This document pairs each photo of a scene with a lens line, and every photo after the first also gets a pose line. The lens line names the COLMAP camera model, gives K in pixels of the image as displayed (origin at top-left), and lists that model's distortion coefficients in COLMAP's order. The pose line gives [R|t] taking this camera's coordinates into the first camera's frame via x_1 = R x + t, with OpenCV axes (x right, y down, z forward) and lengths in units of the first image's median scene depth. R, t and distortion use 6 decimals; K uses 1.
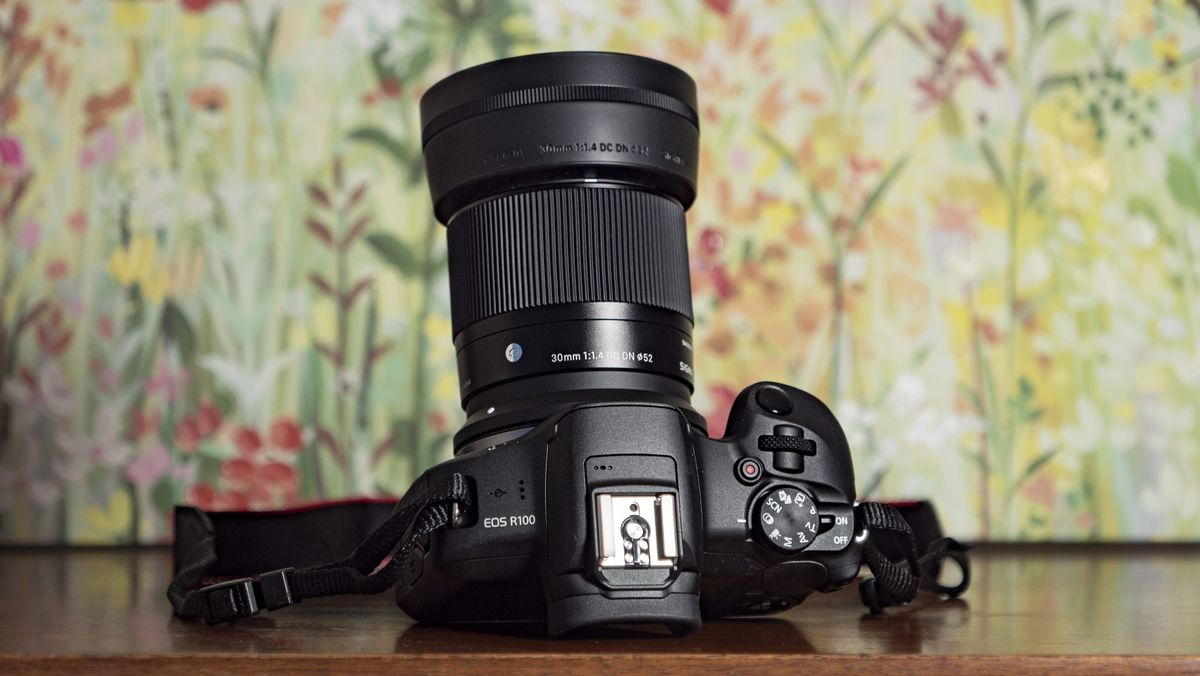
lens RADIAL K [[4221.3, 0, 590.0], [0, 4221.3, 339.7], [0, 0, 1]] dist [0.064565, 0.000000]
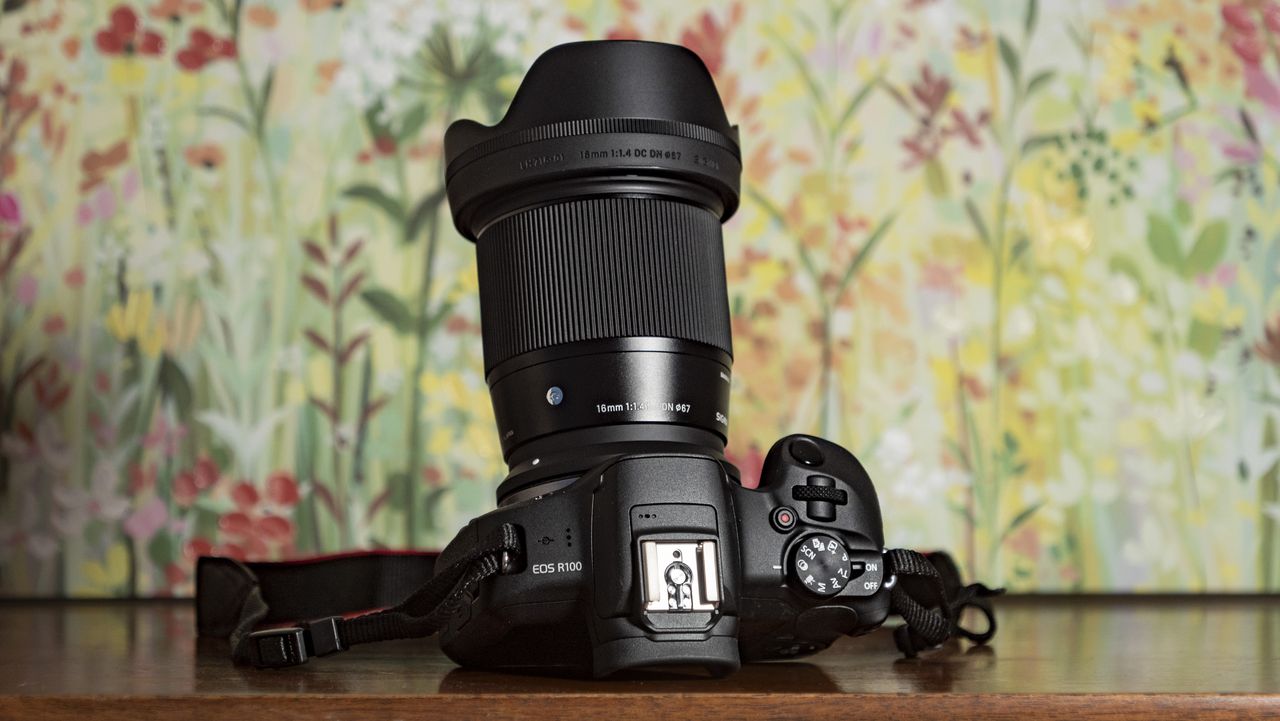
lens RADIAL K [[4502.7, 0, 651.5], [0, 4502.7, 359.1], [0, 0, 1]] dist [0.064565, 0.000000]
pose [[0.998786, 0.000796, 0.049261, -0.036782], [-0.000341, 0.999957, -0.009243, 0.001367], [-0.049266, 0.009215, 0.998743, -0.080189]]
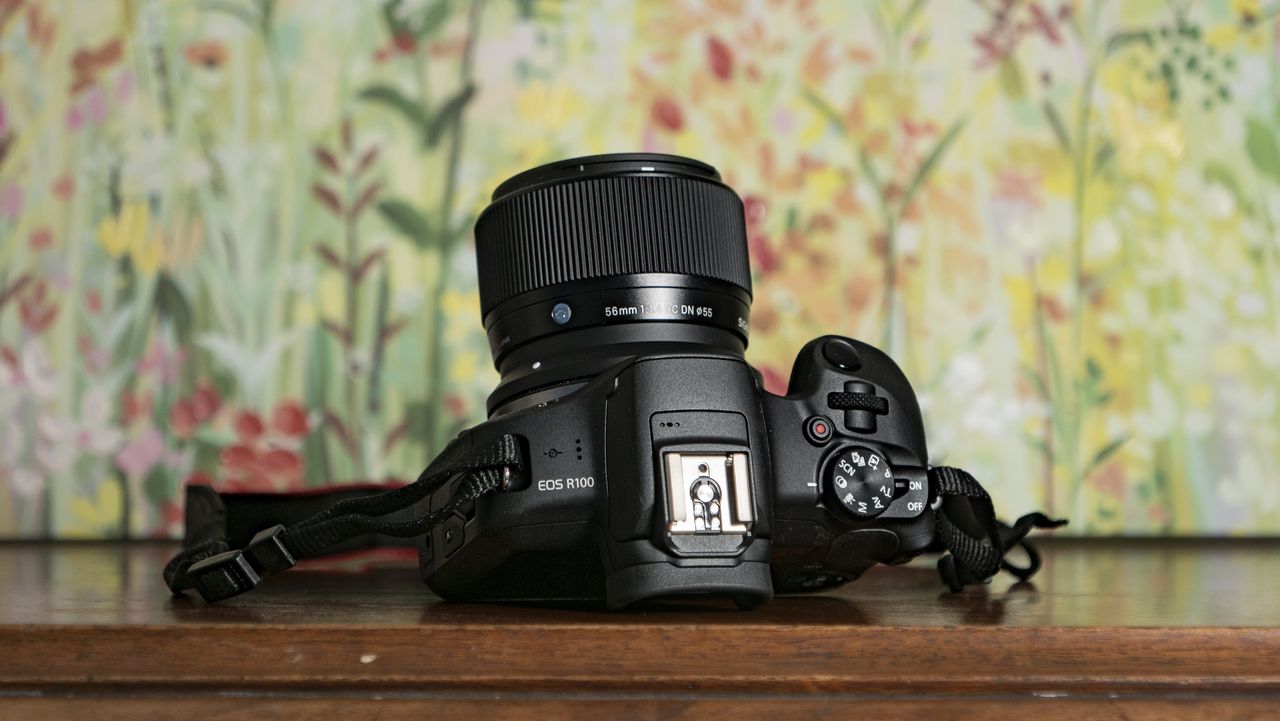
lens RADIAL K [[4502.7, 0, 635.1], [0, 4502.7, 360.0], [0, 0, 1]] dist [0.064565, 0.000000]
pose [[0.999842, 0.000864, 0.017733, -0.014333], [-0.000708, 0.999961, -0.008823, 0.018081], [-0.017740, 0.008809, 0.999804, 0.018376]]
